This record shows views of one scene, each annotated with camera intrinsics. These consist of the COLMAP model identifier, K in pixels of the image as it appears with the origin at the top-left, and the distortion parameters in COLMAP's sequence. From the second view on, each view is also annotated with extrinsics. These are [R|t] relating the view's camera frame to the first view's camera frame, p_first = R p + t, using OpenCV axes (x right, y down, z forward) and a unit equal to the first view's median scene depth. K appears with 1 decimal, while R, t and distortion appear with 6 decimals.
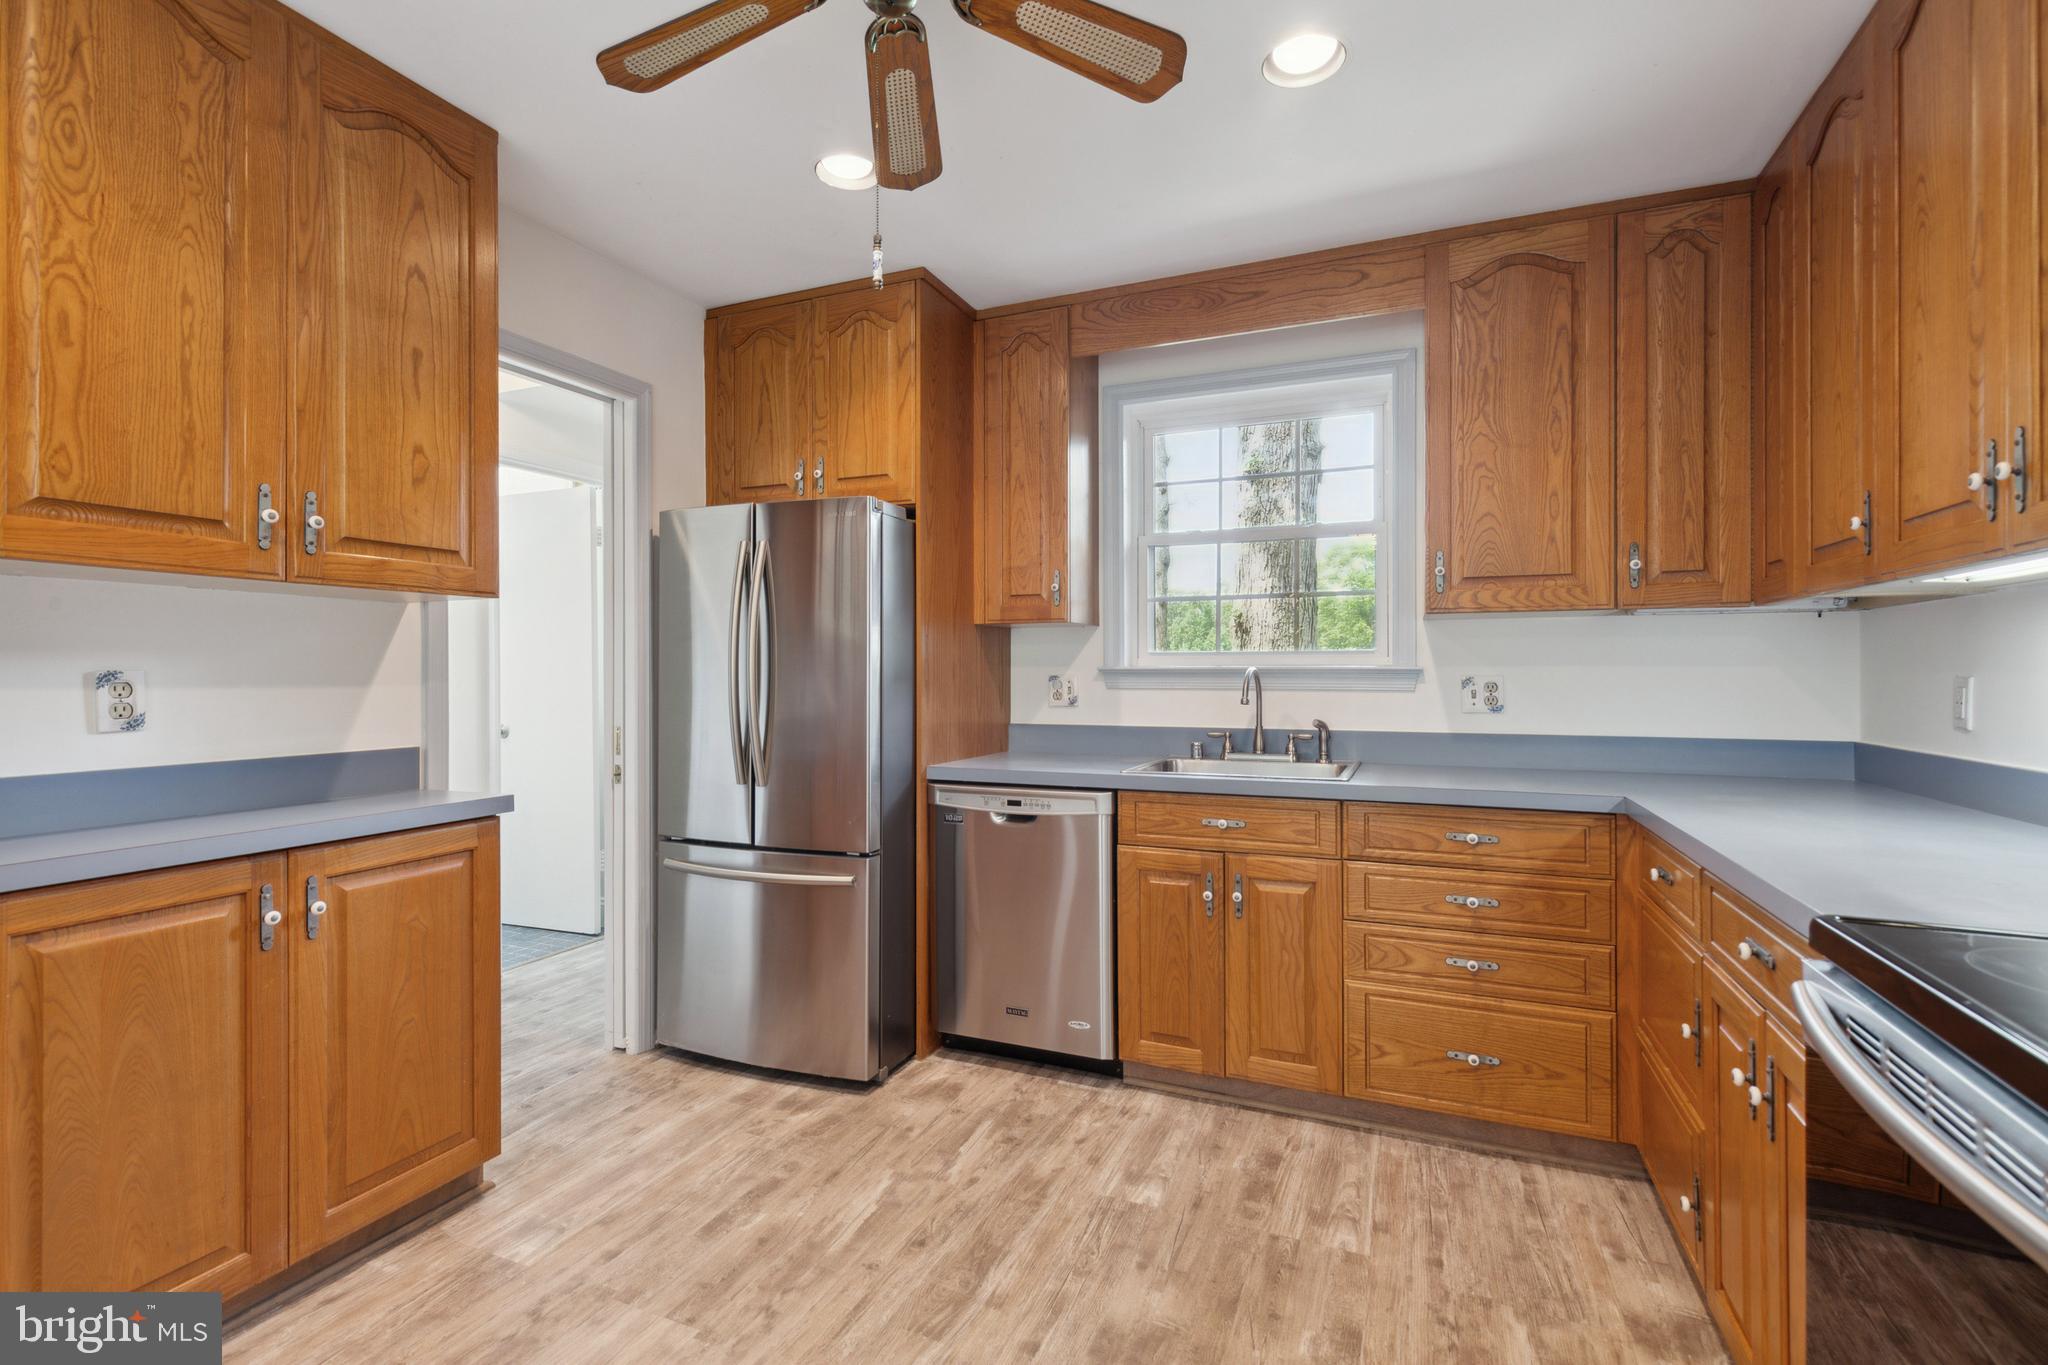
lens RADIAL K [[941.9, 0, 1022.9], [0, 941.9, 670.1], [0, 0, 1]] dist [0.014258, -0.001375]
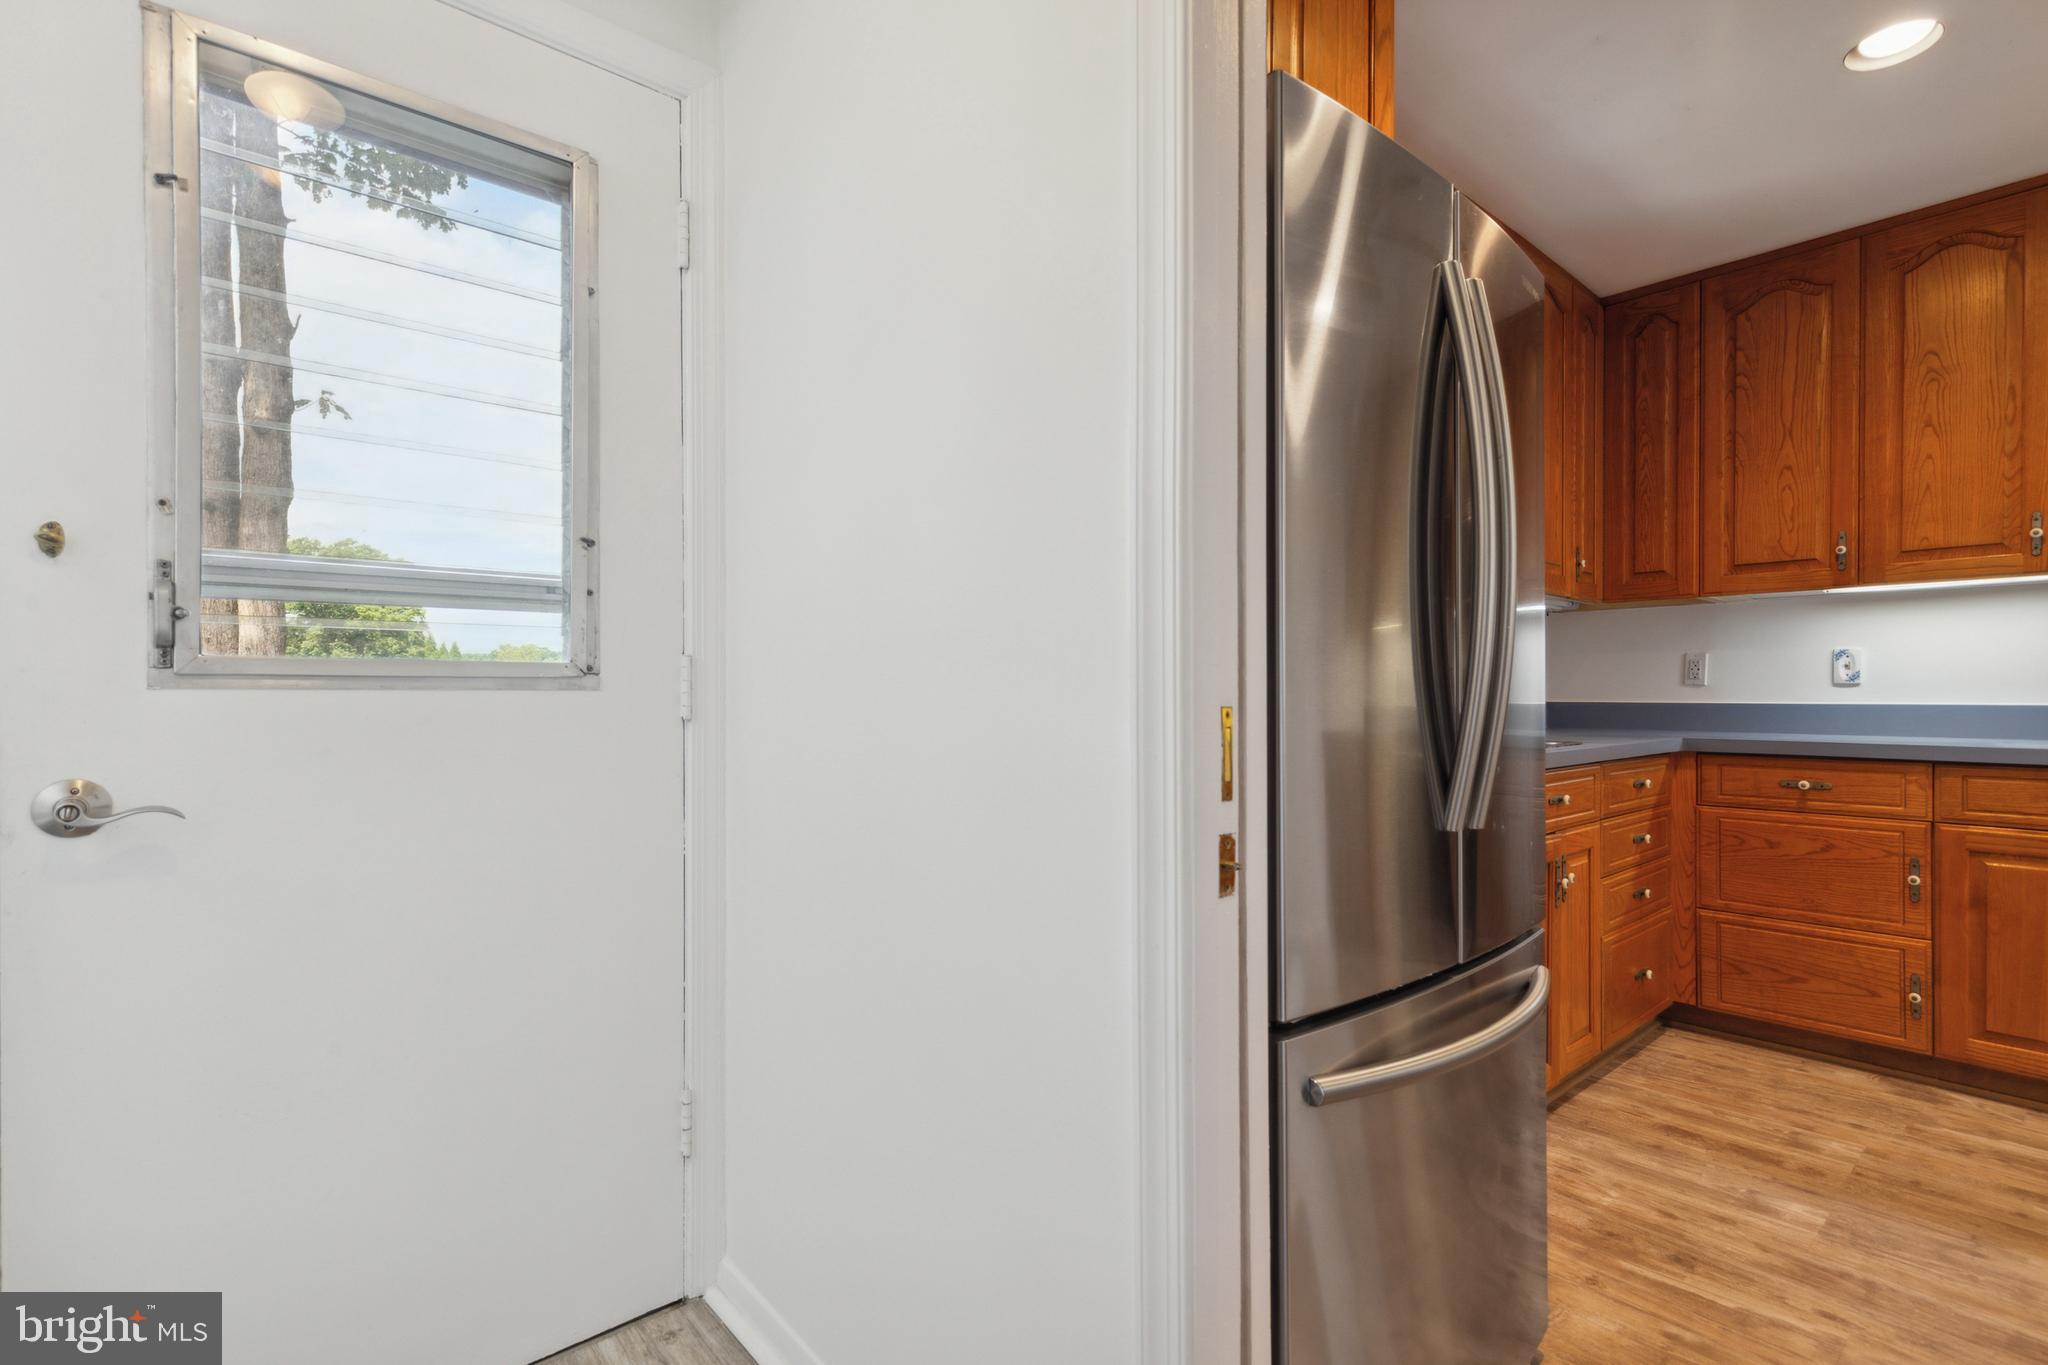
lens RADIAL K [[987.6, 0, 1013.6], [0, 987.6, 701.2], [0, 0, 1]] dist [-0.000084, 0.000527]
pose [[0.428161, -0.004964, 0.903689, -1.144918], [-0.005650, 0.999951, 0.008170, 0.087671], [-0.903685, -0.008604, 0.428112, 1.442080]]
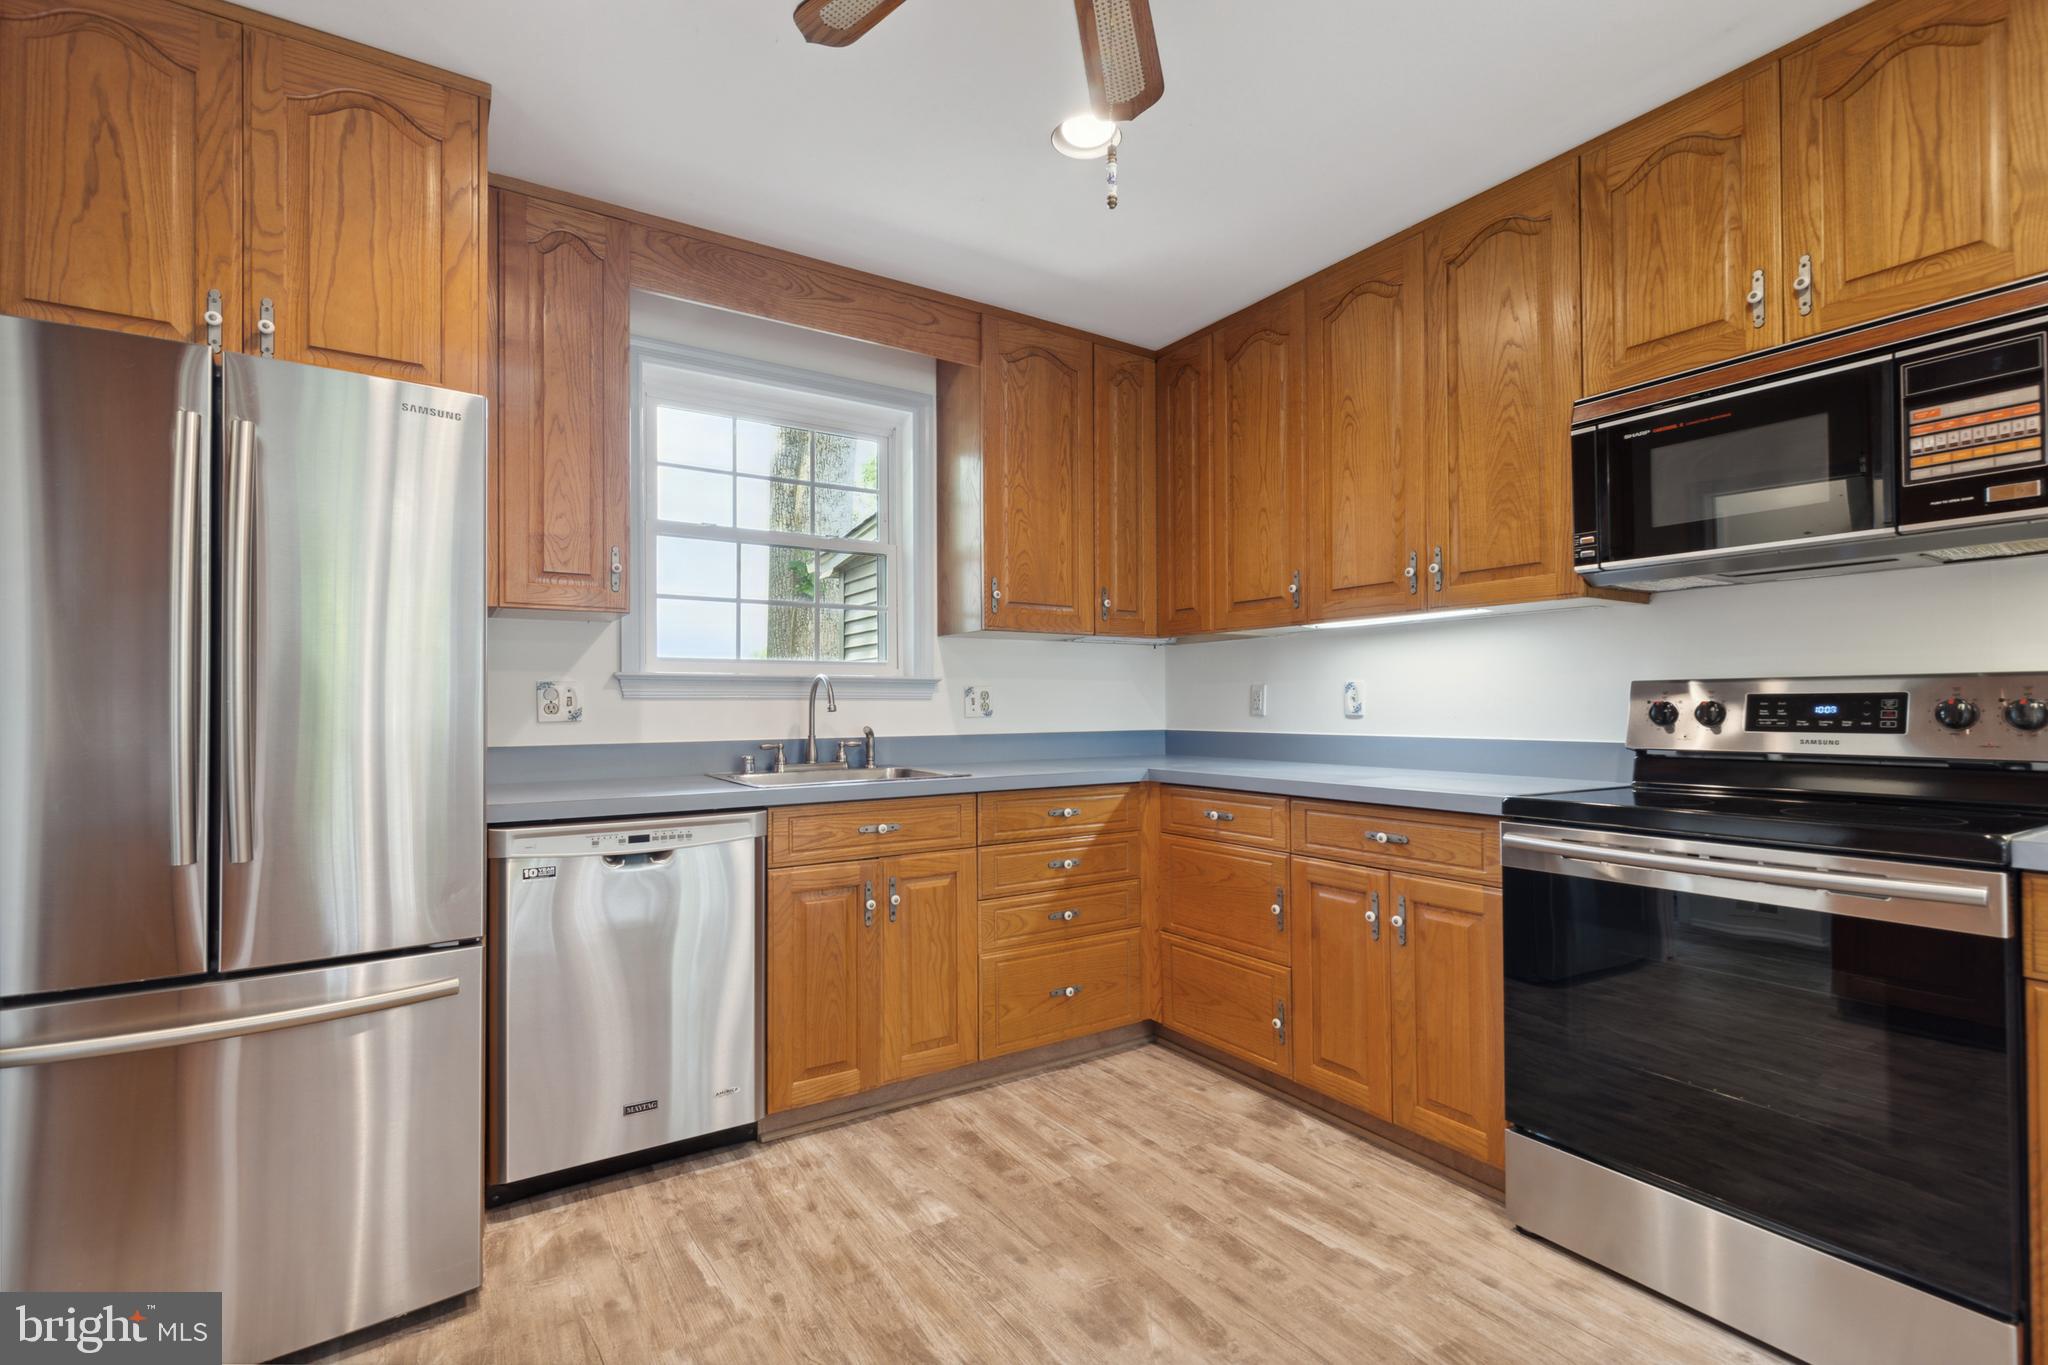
lens RADIAL K [[941.9, 0, 1029.2], [0, 941.9, 694.3], [0, 0, 1]] dist [0.014258, -0.001375]
pose [[0.553330, 0.008336, 0.832920, -0.704925], [0.001261, 0.999940, -0.010845, 0.044595], [-0.832961, 0.007051, 0.553287, 0.437964]]
